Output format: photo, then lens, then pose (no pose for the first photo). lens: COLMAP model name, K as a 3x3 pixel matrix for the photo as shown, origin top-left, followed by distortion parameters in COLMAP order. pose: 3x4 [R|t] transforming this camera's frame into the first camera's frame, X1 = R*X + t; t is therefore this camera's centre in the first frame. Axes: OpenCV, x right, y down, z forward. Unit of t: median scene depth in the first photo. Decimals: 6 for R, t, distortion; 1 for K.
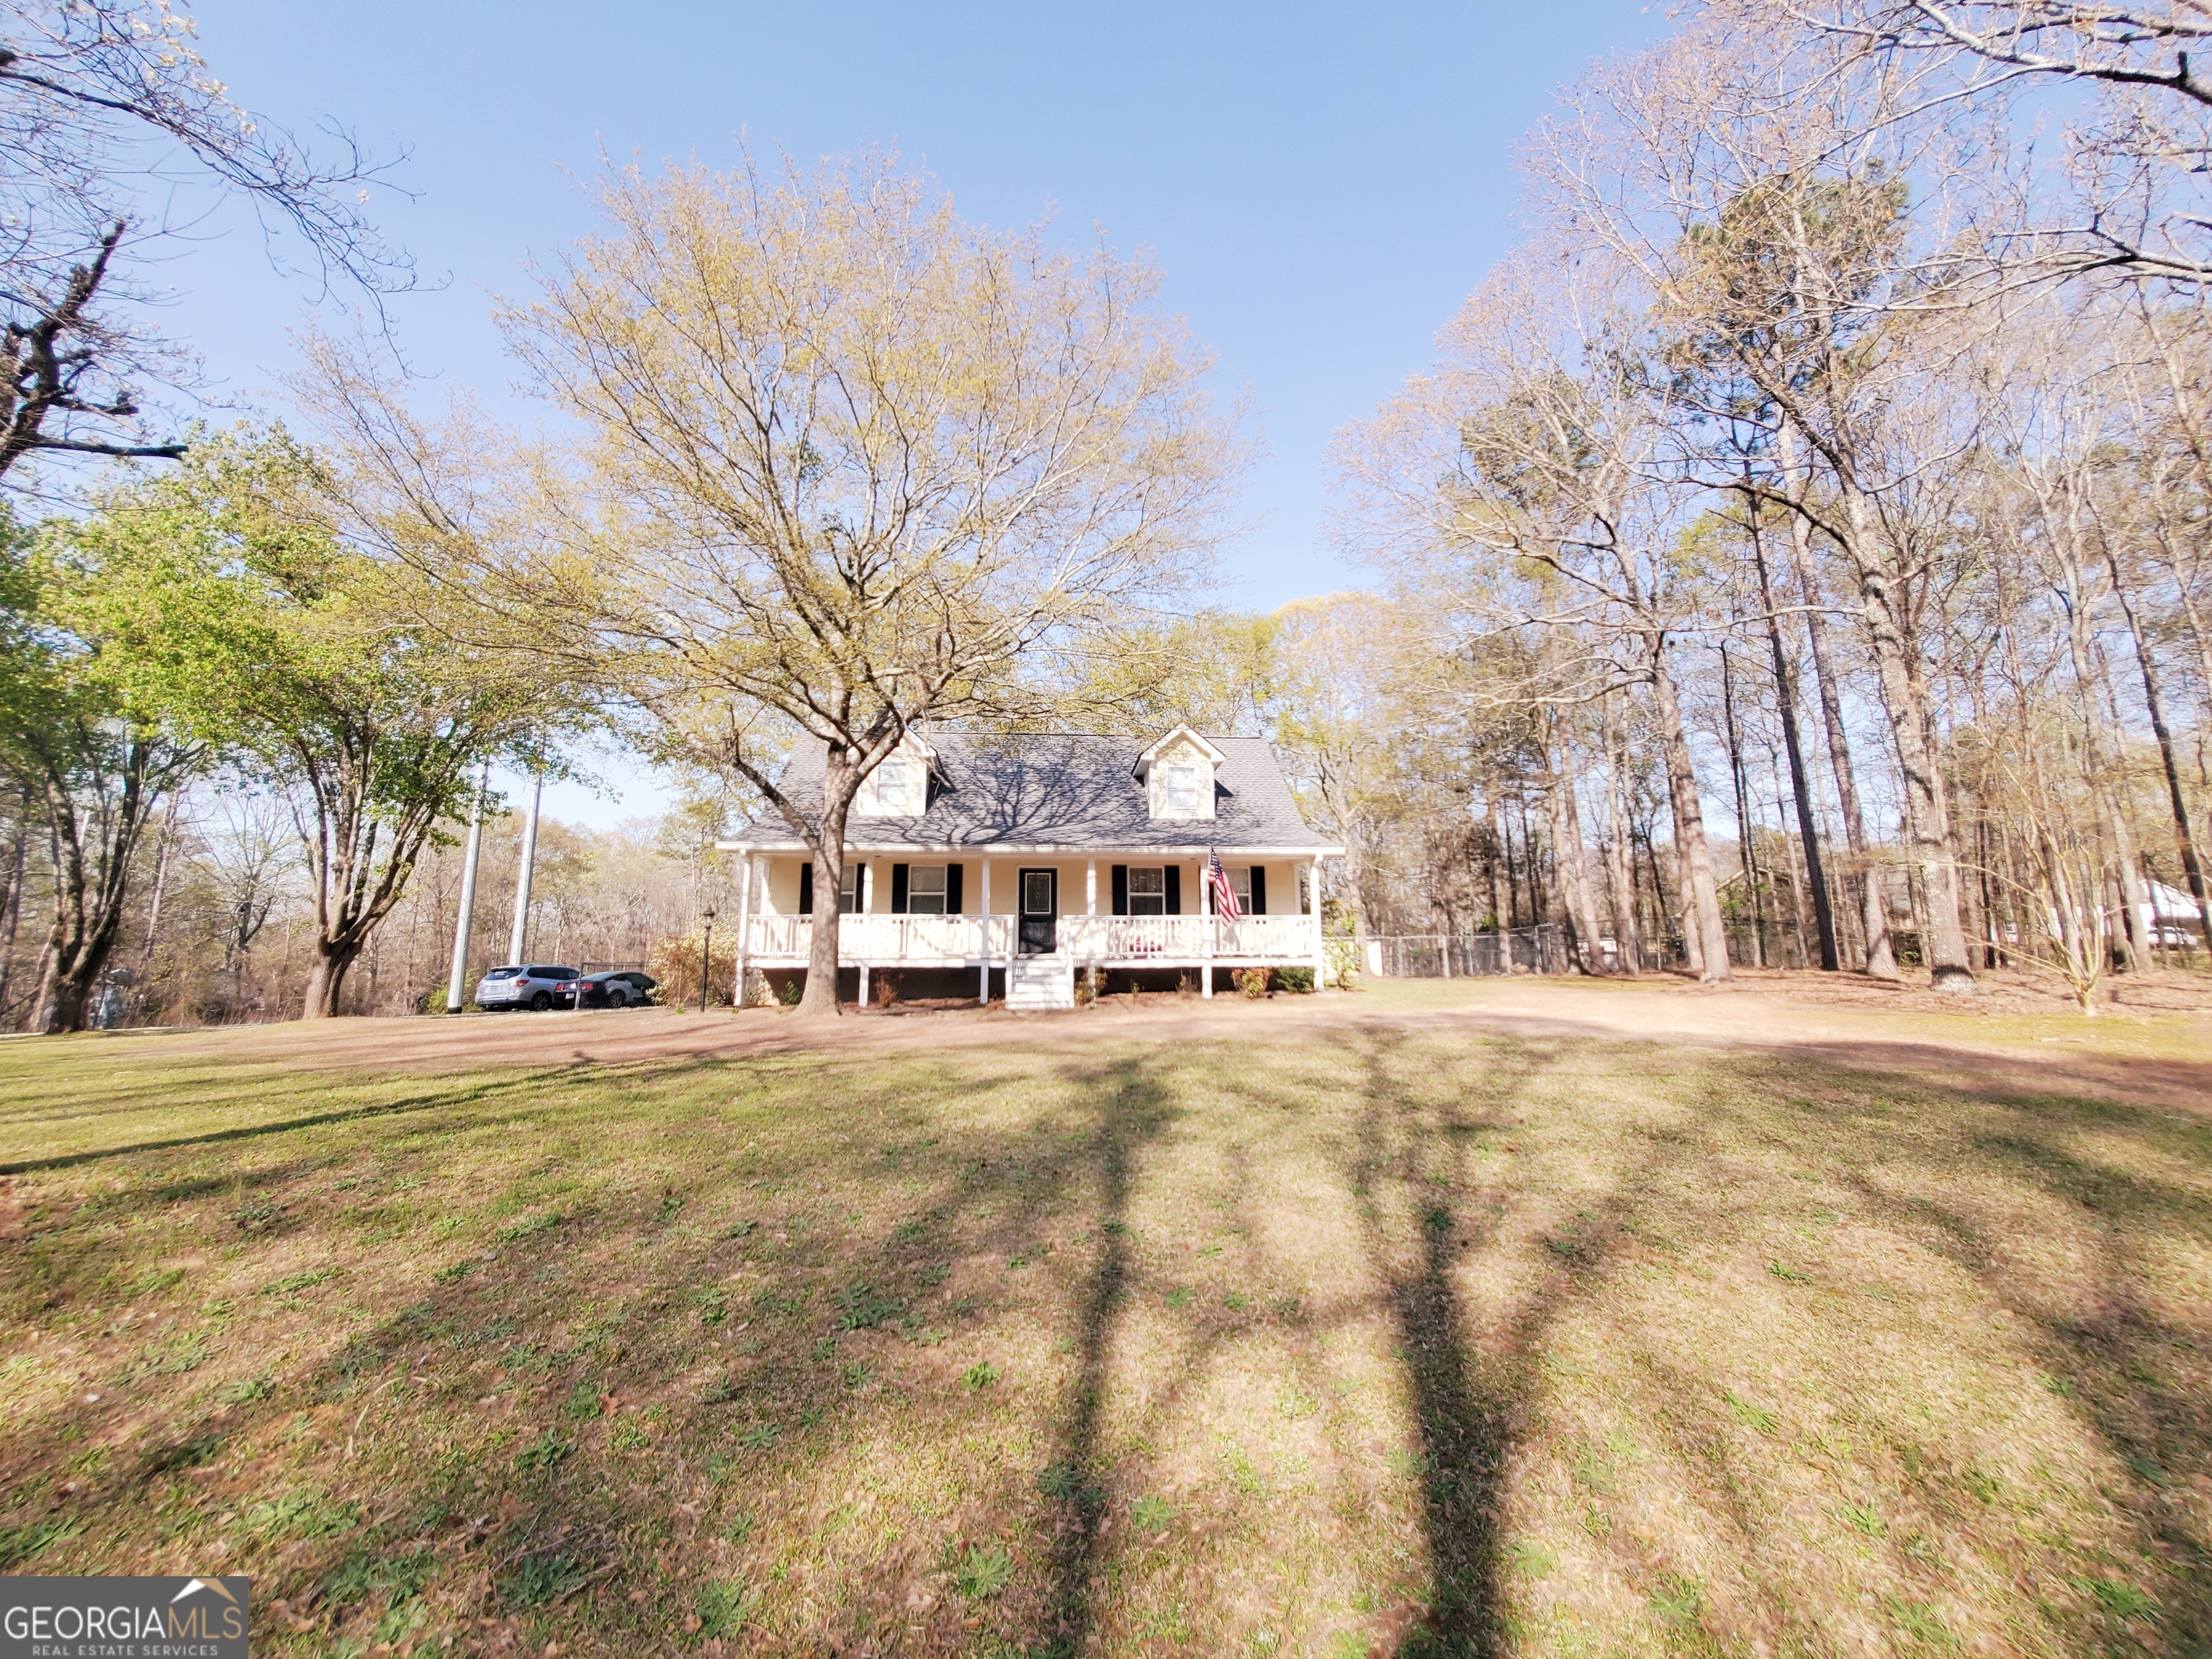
lens RADIAL K [[904.4, 0, 1069.2], [0, 904.4, 825.4], [0, 0, 1]] dist [0.000032, -0.000041]
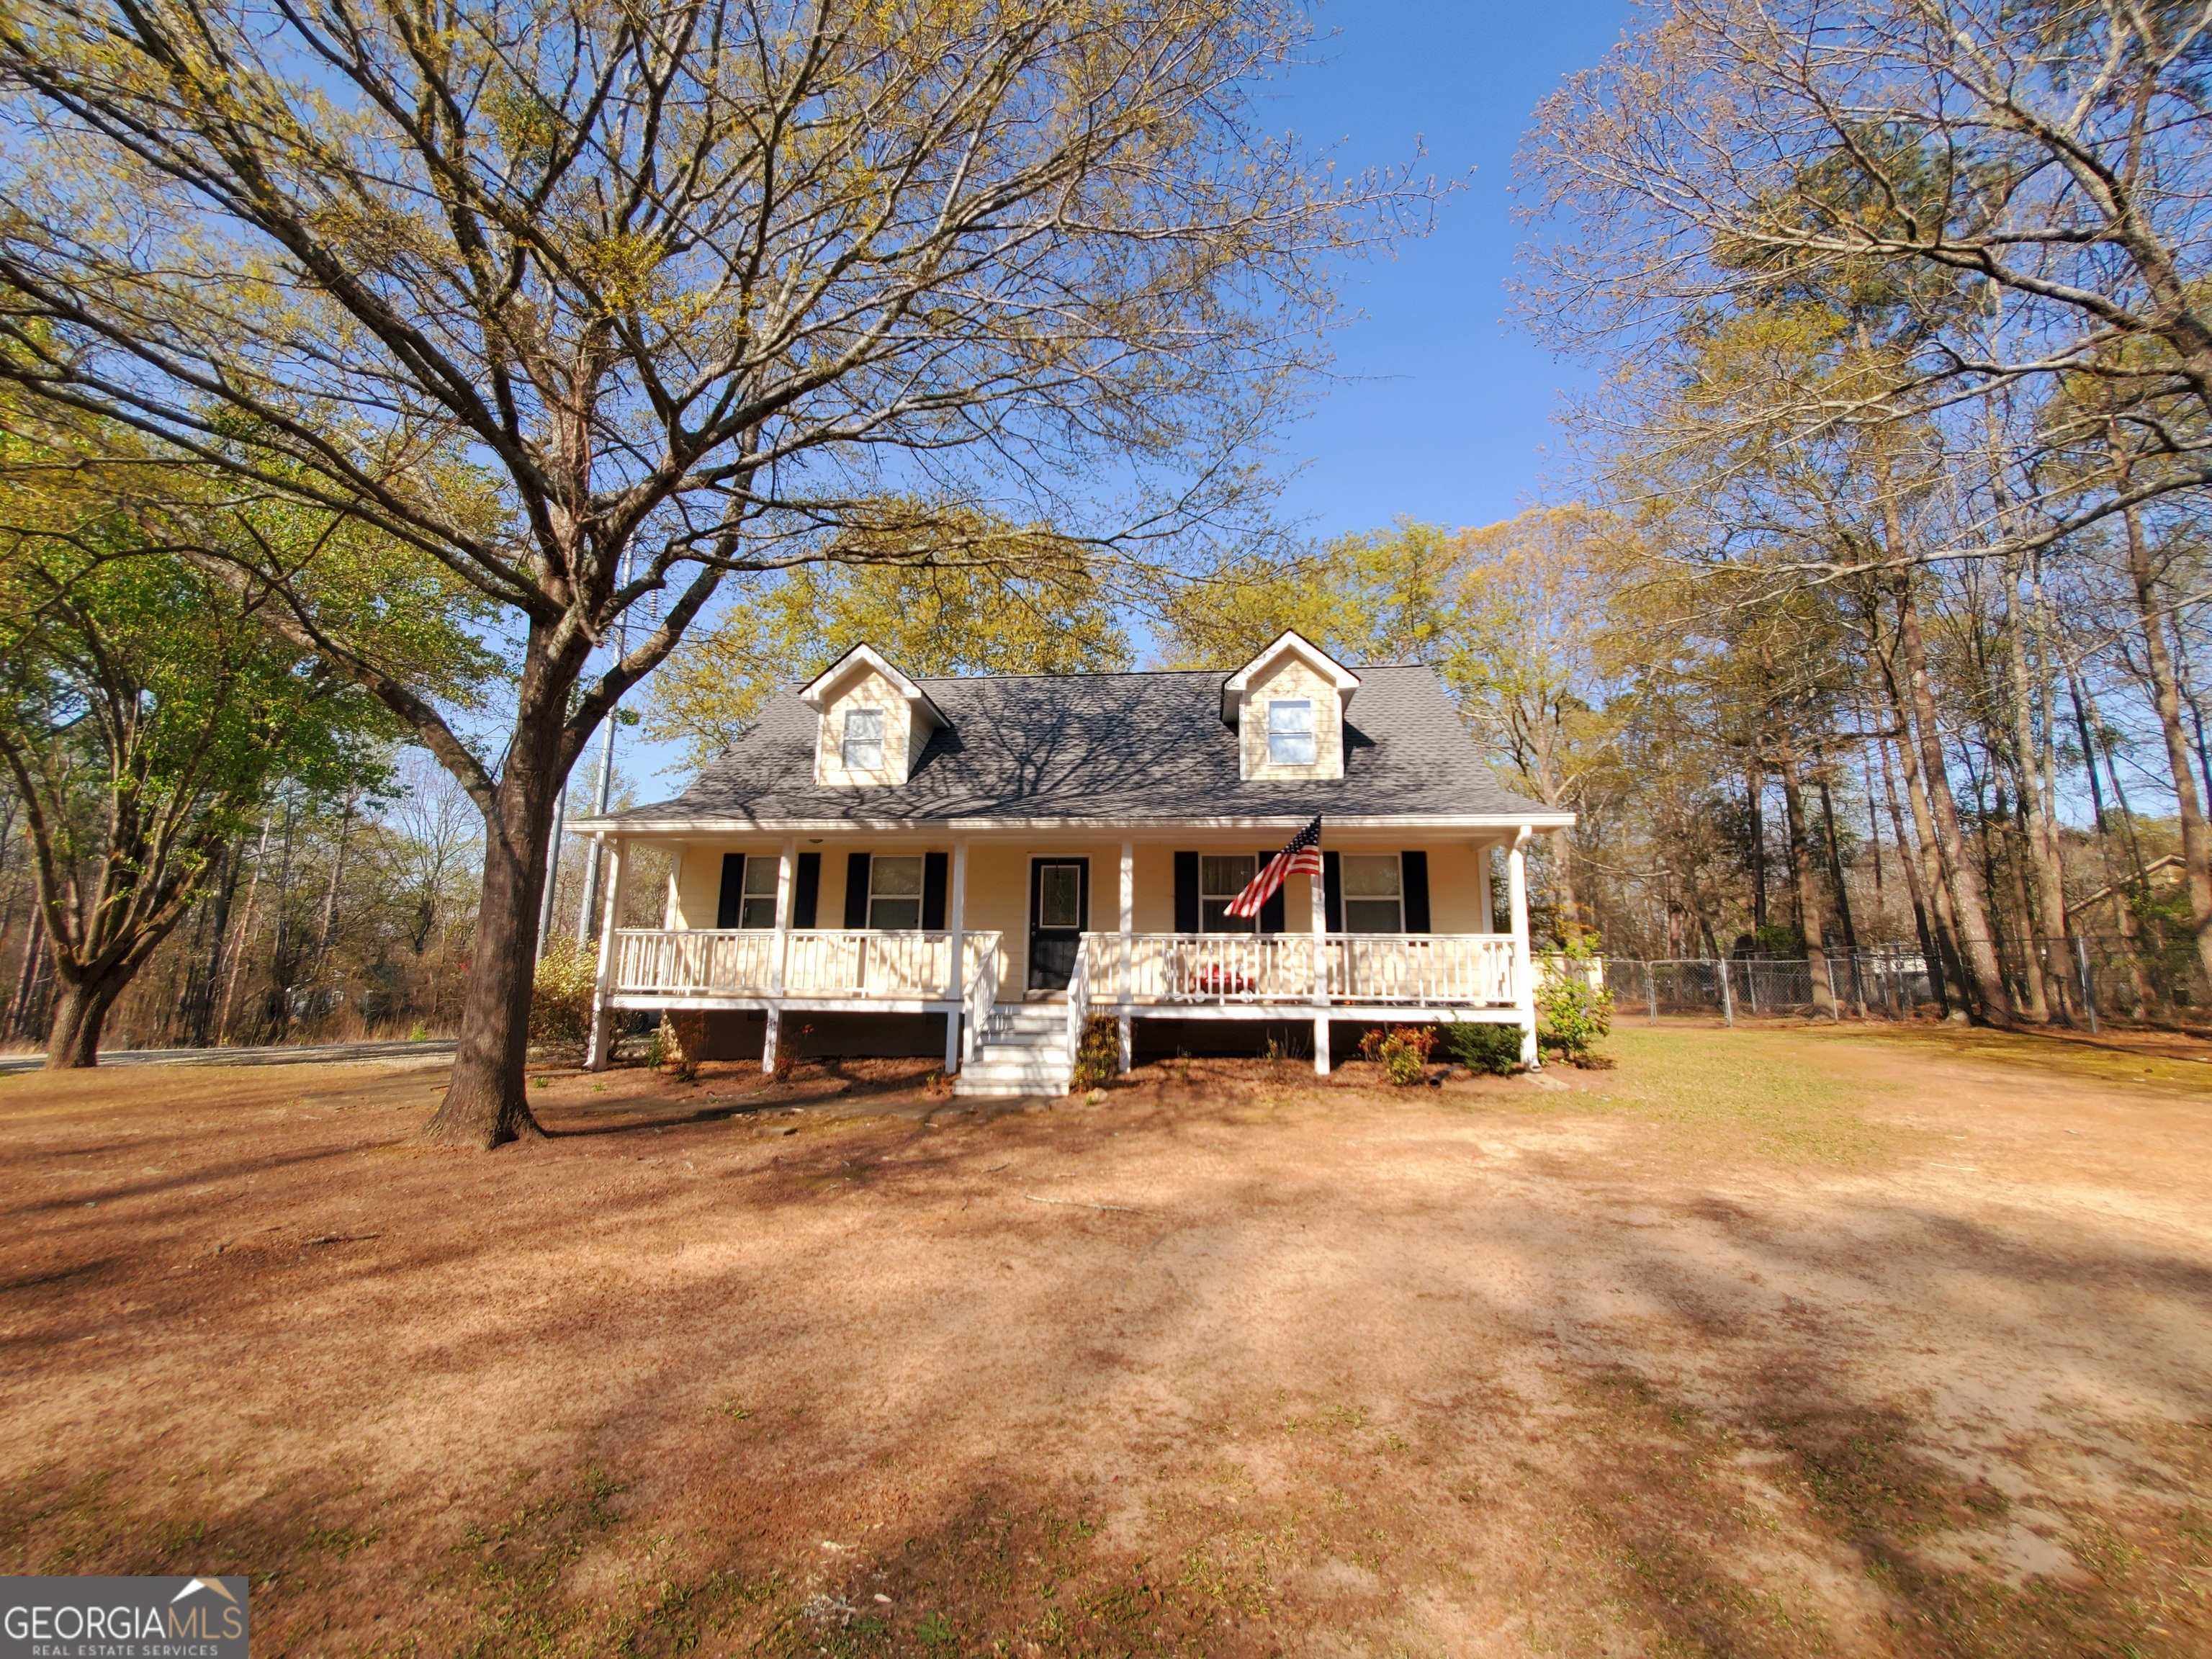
lens RADIAL K [[904.4, 0, 1069.2], [0, 904.4, 825.4], [0, 0, 1]] dist [0.000032, -0.000041]
pose [[0.983763, -0.015493, -0.178805, 0.091716], [0.014878, 0.999878, -0.004777, 0.028127], [0.178857, 0.002040, 0.983873, 0.369535]]
